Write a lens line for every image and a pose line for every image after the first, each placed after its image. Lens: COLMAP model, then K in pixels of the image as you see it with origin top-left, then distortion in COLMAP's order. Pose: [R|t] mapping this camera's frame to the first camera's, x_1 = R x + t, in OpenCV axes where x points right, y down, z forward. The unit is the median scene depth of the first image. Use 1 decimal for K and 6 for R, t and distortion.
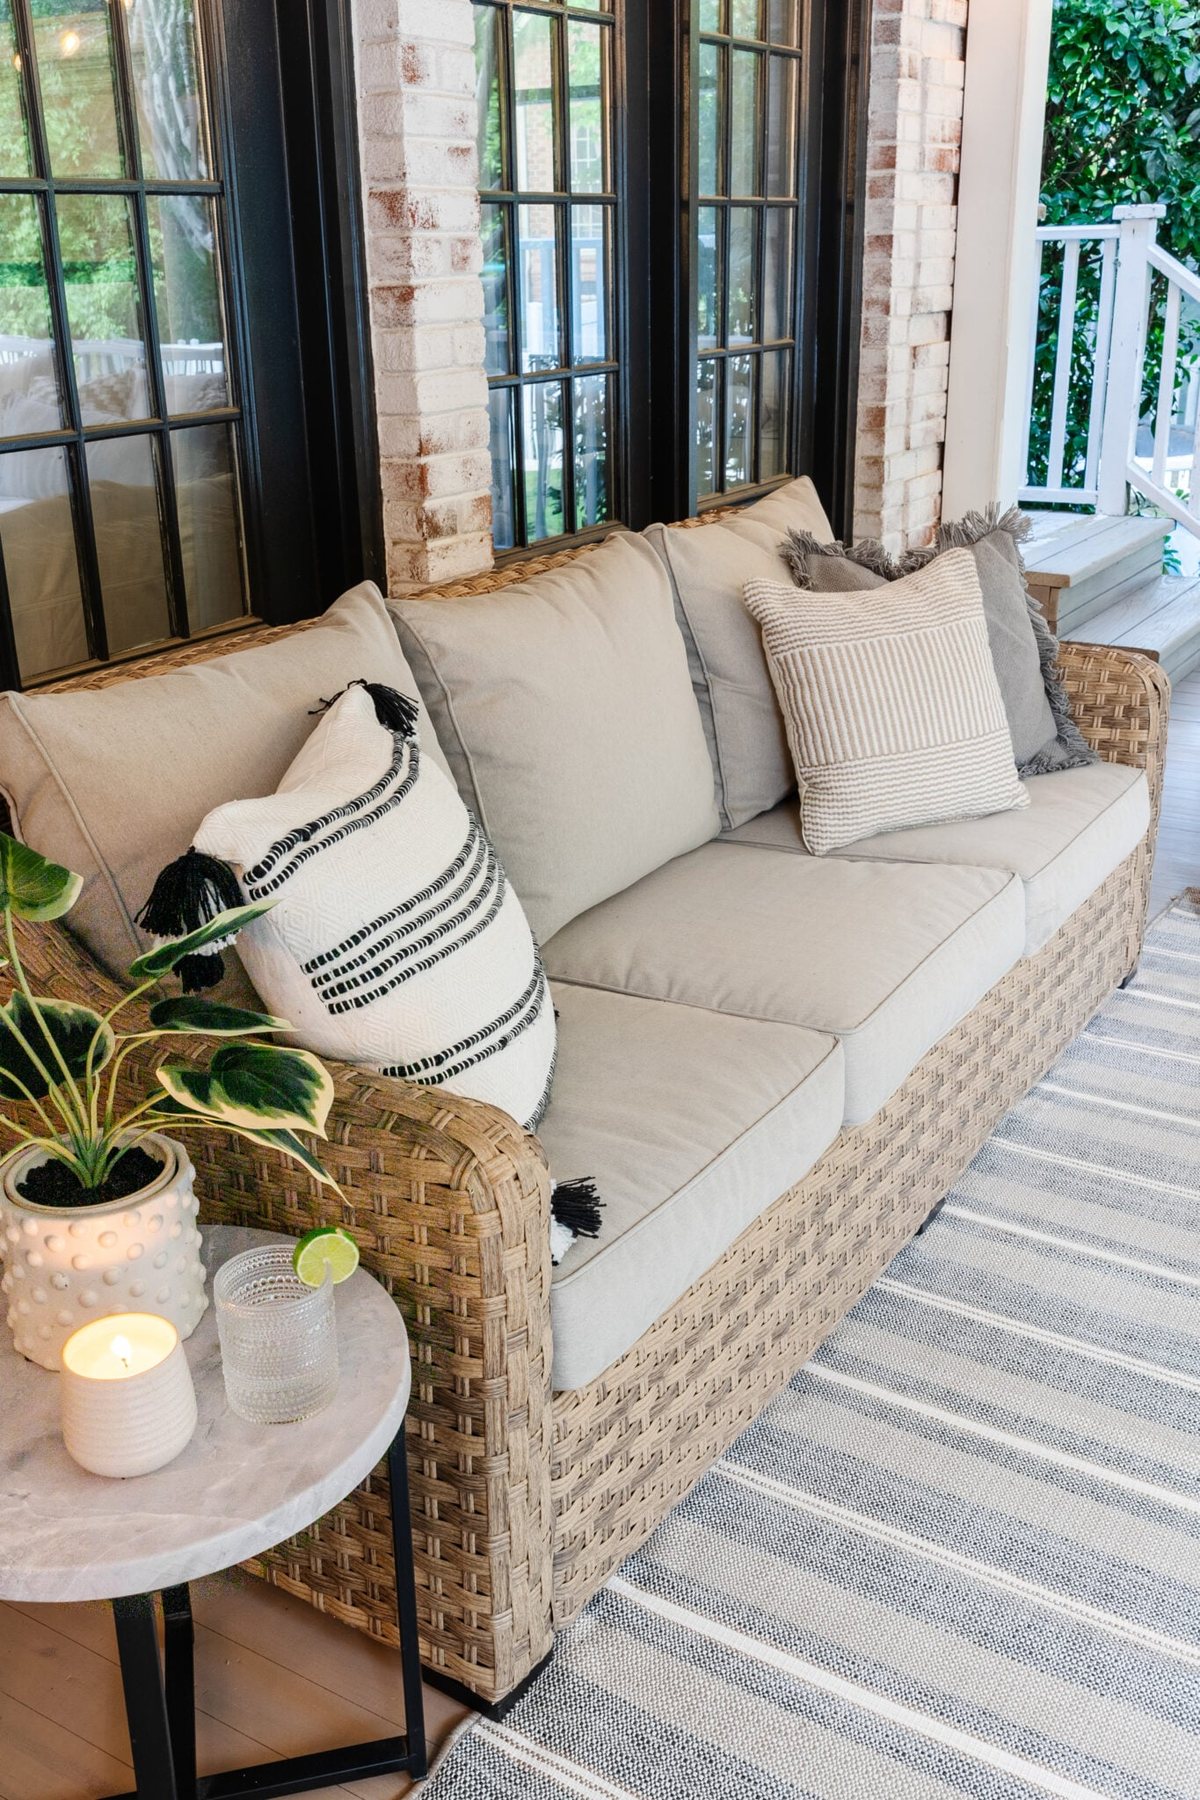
lens RADIAL K [[1729.2, 0, 593.0], [0, 1729.2, 898.9], [0, 0, 1]] dist [0.009792, -0.008066]
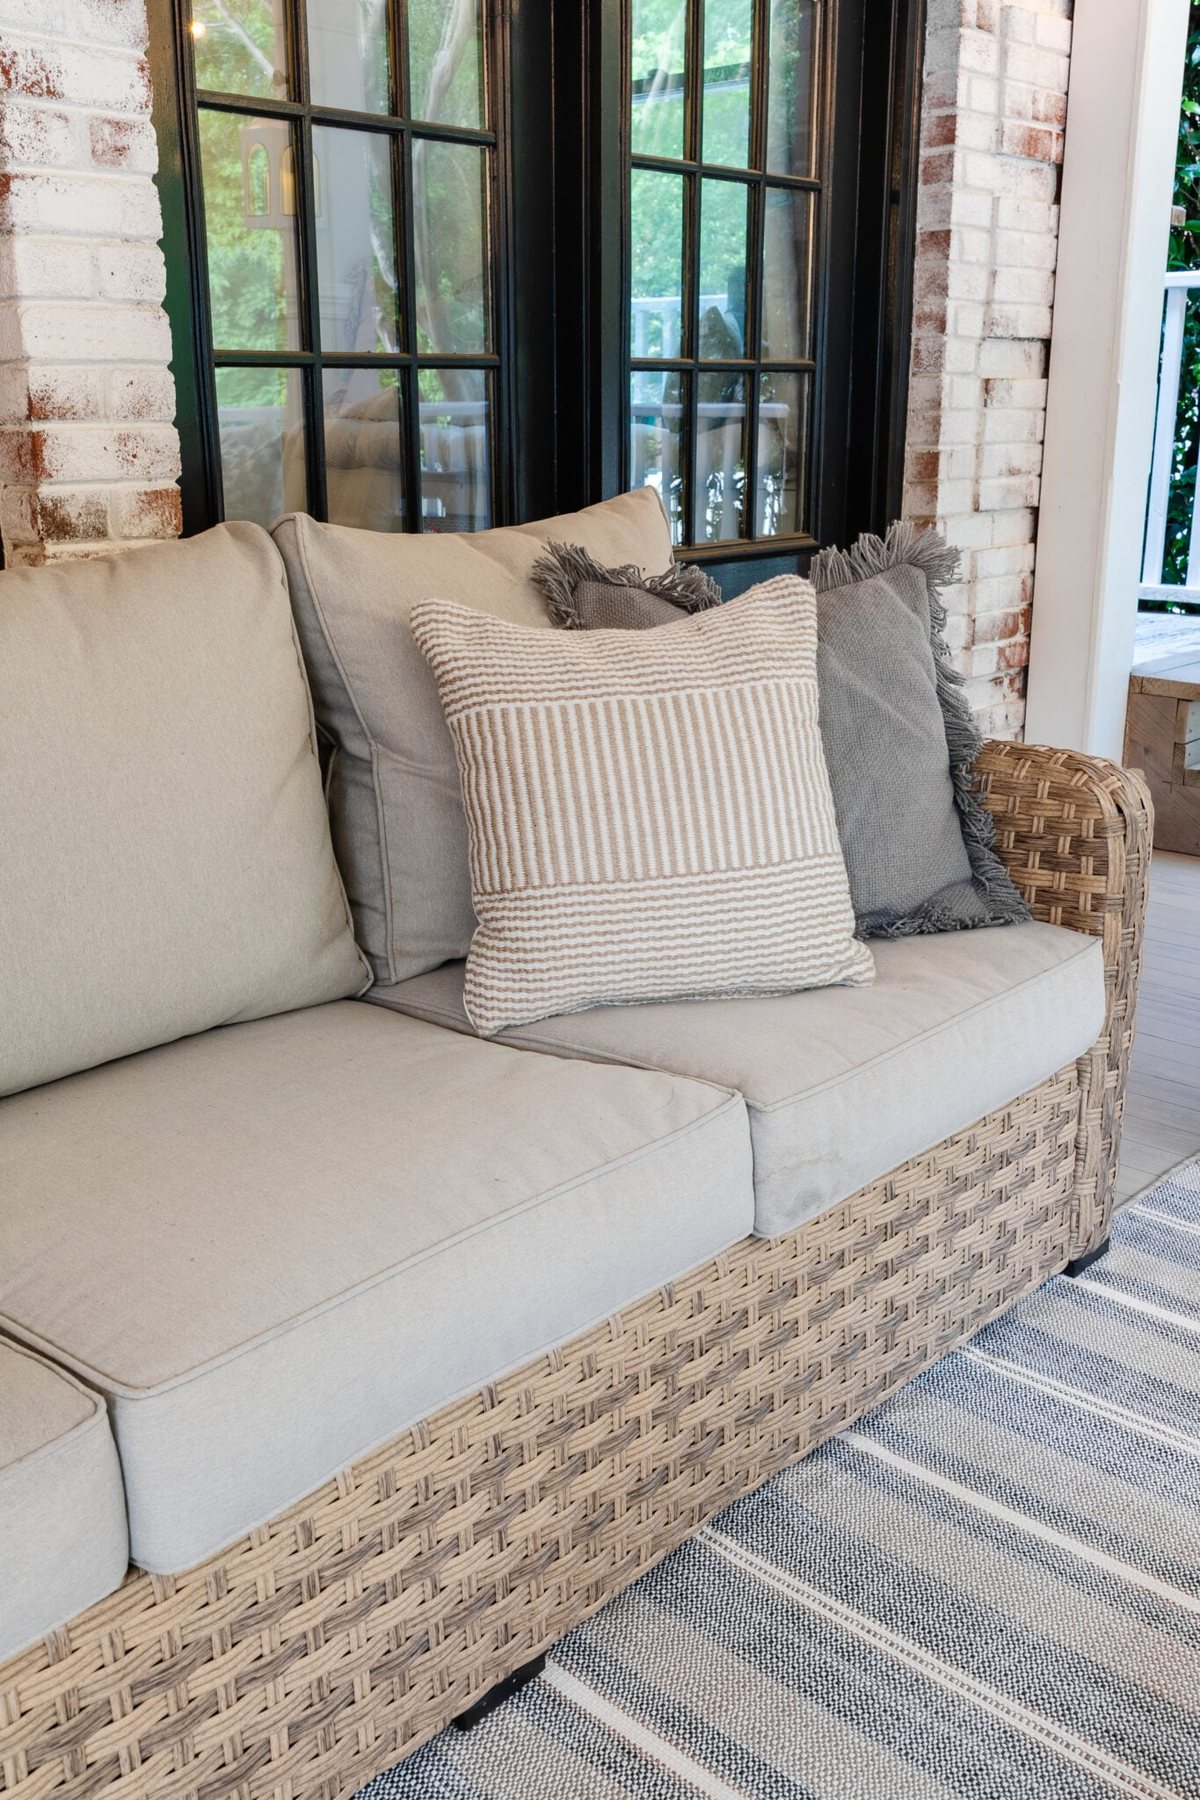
lens RADIAL K [[1729.2, 0, 593.0], [0, 1729.2, 898.9], [0, 0, 1]] dist [0.009792, -0.008066]
pose [[0.982282, 0.066674, -0.175146, 0.244443], [-0.079770, 0.994435, -0.068821, -0.030328], [0.169582, 0.081573, 0.982134, 0.341308]]
